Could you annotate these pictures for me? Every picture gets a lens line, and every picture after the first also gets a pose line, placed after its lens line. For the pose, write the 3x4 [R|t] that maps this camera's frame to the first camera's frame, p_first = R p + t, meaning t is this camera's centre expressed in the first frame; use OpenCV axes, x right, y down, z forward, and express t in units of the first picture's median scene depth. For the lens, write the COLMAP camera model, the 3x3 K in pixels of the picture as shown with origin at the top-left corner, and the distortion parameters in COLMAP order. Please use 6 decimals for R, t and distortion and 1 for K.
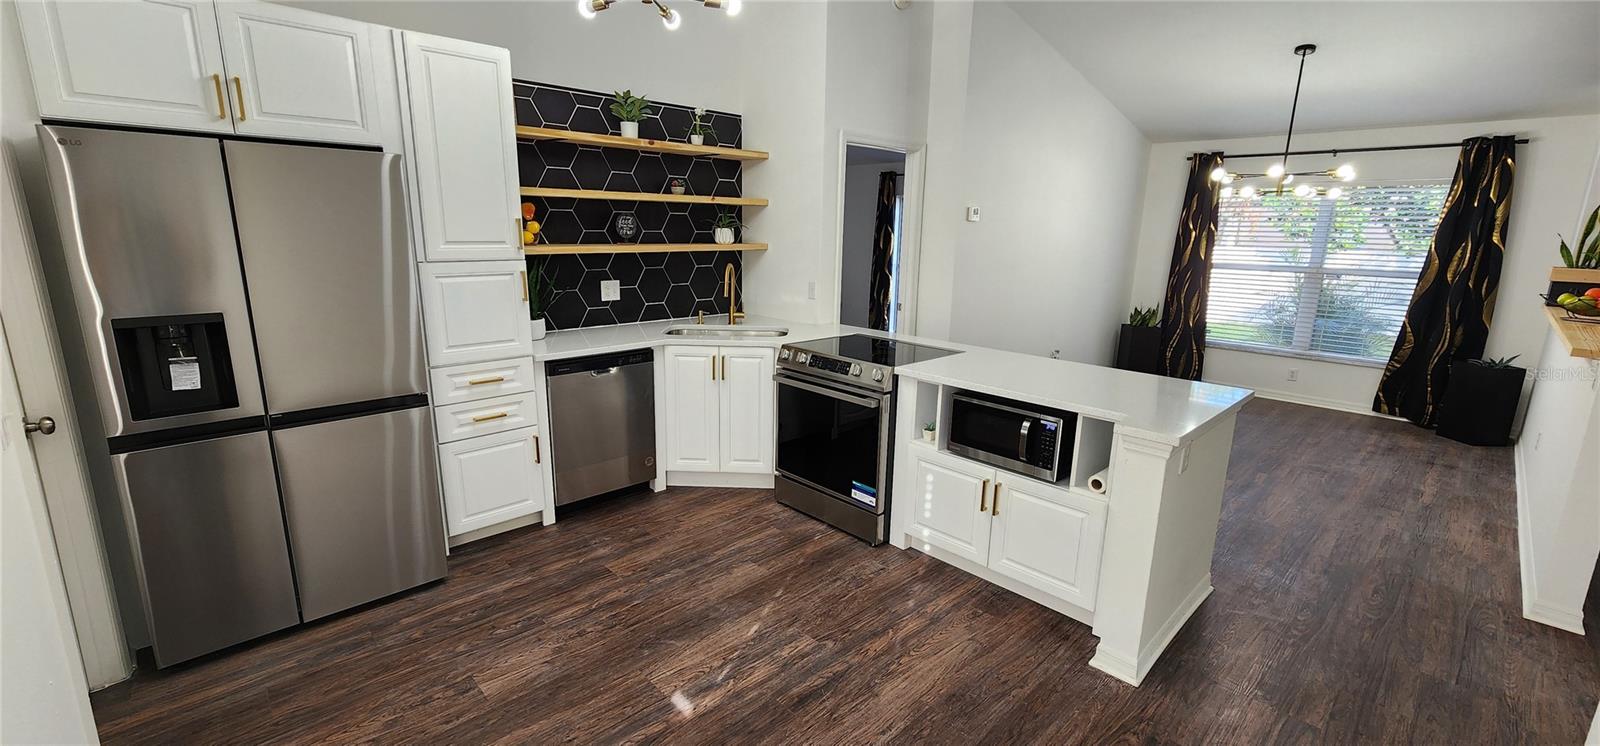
lens RADIAL K [[657.8, 0, 800.0], [0, 657.8, 373.0], [0, 0, 1]] dist [0.001504, 0.000319]
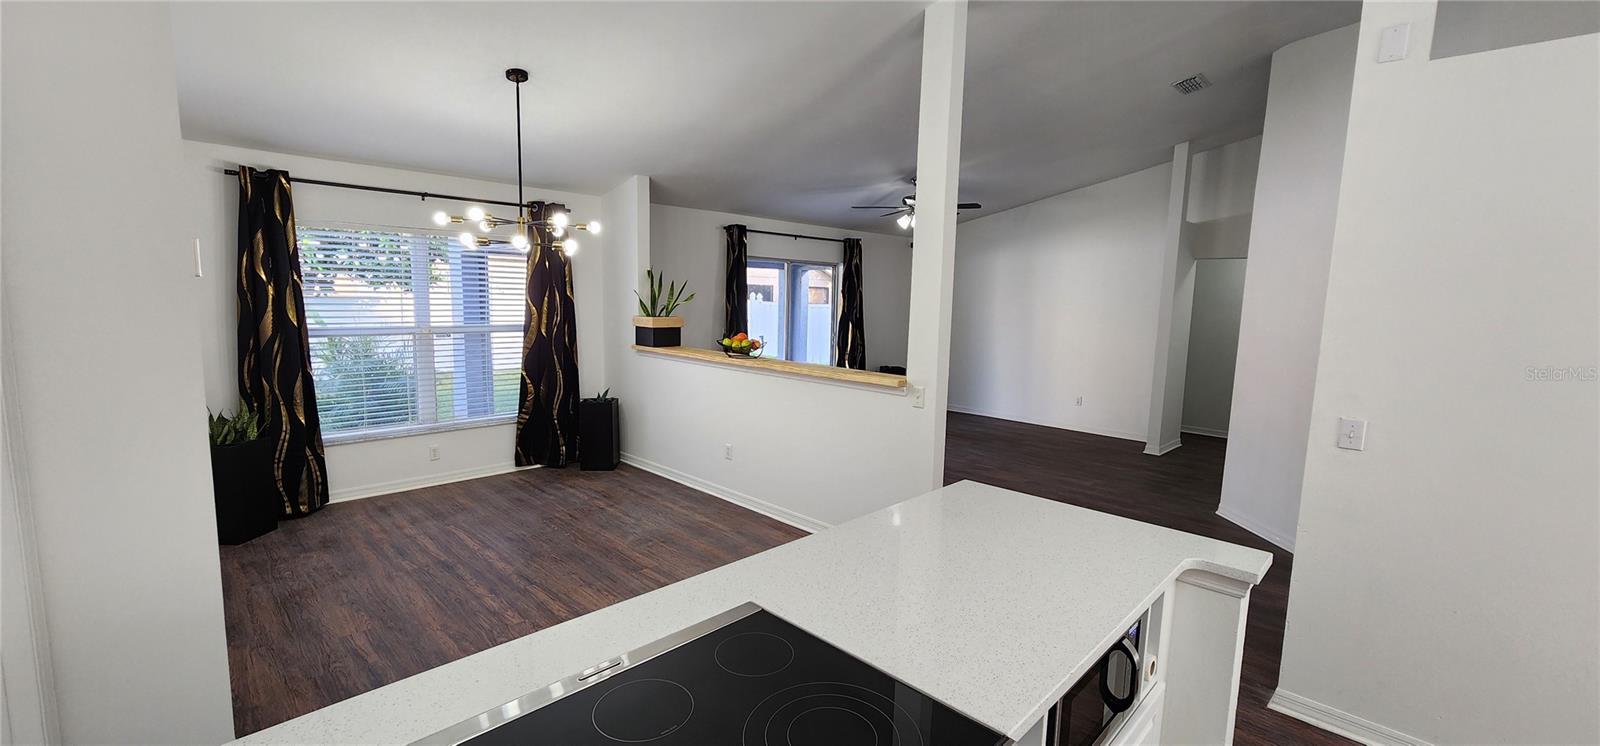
lens RADIAL K [[657.8, 0, 800.0], [0, 657.8, 373.0], [0, 0, 1]] dist [0.001504, 0.000319]
pose [[-0.029436, -0.142987, 0.989287, -0.125852], [0.194152, 0.970049, 0.145983, -0.191921], [-0.980530, 0.196369, -0.000793, 0.773664]]
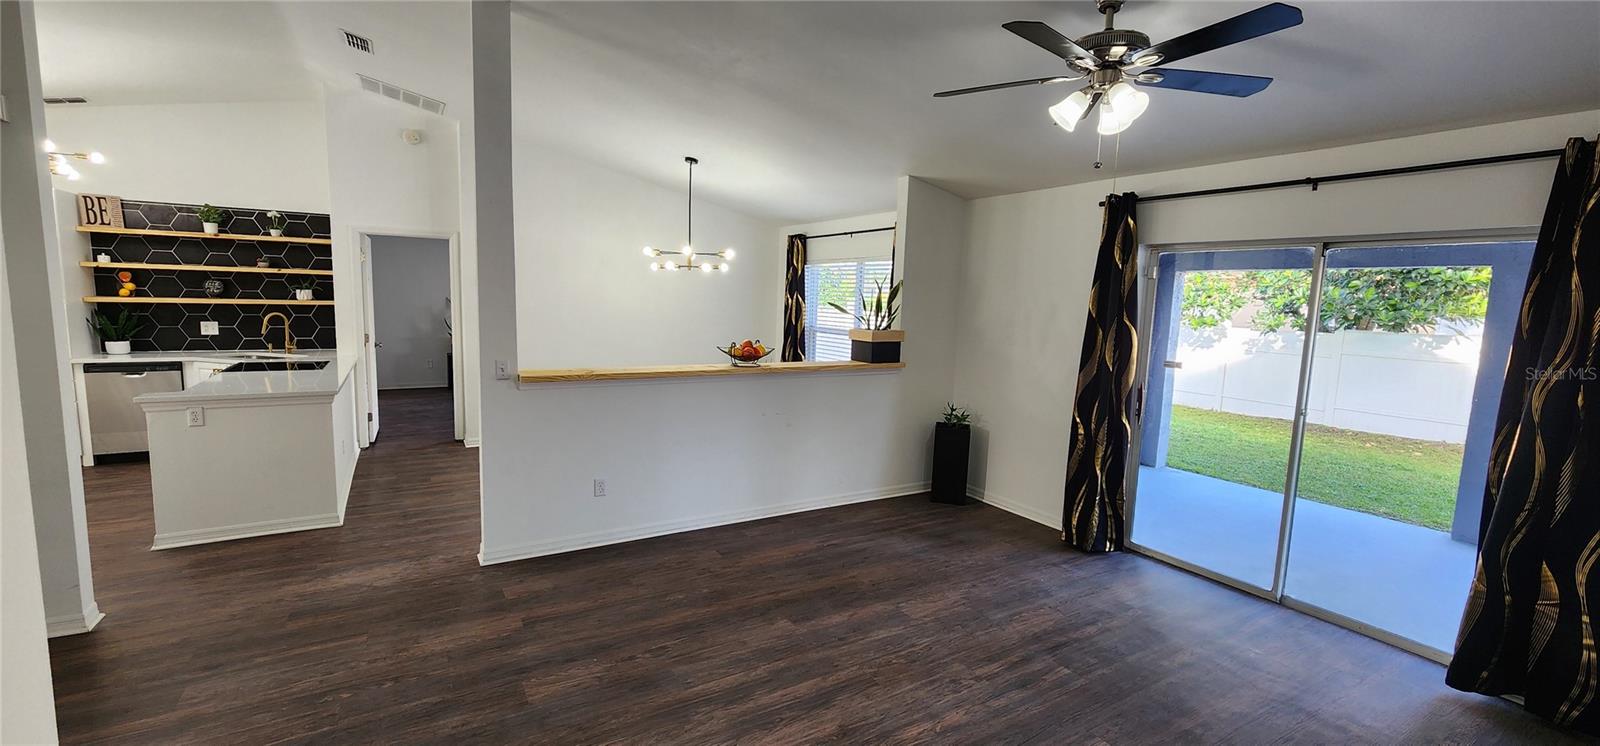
lens RADIAL K [[657.8, 0, 800.0], [0, 657.8, 373.0], [0, 0, 1]] dist [0.001504, 0.000319]
pose [[0.974293, 0.035833, -0.222419, 1.354127], [-0.060665, 0.992531, -0.105839, 0.056177], [0.216965, 0.116611, 0.969189, -0.176568]]
